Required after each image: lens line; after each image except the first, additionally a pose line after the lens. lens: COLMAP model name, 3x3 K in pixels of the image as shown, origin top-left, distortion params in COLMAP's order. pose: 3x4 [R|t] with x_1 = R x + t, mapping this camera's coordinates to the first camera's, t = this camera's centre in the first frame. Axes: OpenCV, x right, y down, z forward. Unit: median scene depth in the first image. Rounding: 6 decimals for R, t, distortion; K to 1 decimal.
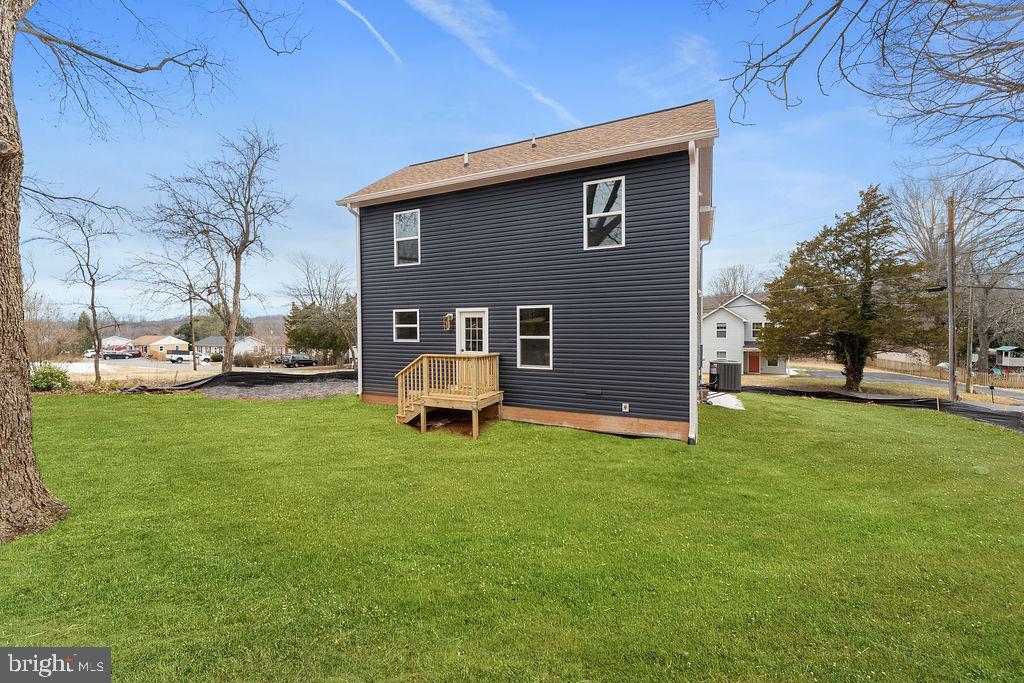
lens RADIAL K [[407.4, 0, 512.0], [0, 407.4, 341.5], [0, 0, 1]] dist [0.000104, -0.000054]
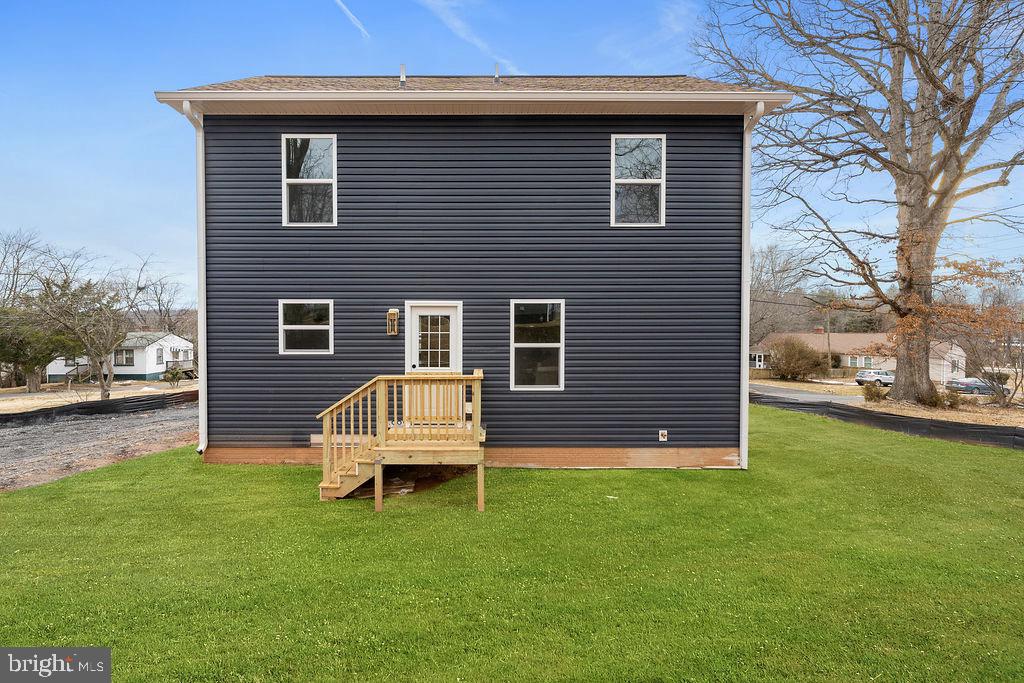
lens RADIAL K [[408.9, 0, 474.5], [0, 408.9, 344.8], [0, 0, 1]] dist [0.001024, 0.000180]
pose [[0.904153, -0.006517, 0.427160, -0.315245], [0.010590, 0.999918, -0.007159, -0.006605], [-0.427078, 0.010996, 0.904148, 0.380558]]
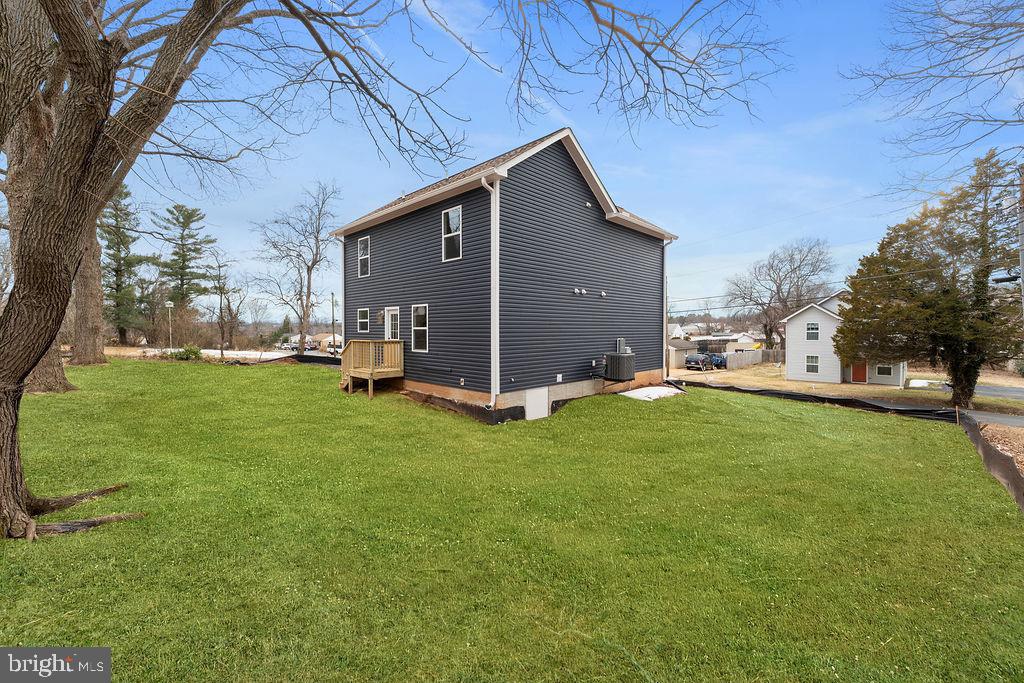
lens RADIAL K [[407.4, 0, 512.0], [0, 407.4, 341.5], [0, 0, 1]] dist [0.000104, -0.000054]
pose [[0.946525, 0.016938, -0.322187, 0.711887], [-0.018472, 0.999828, -0.001706, 0.027191], [0.322102, 0.007566, 0.946675, -0.153211]]
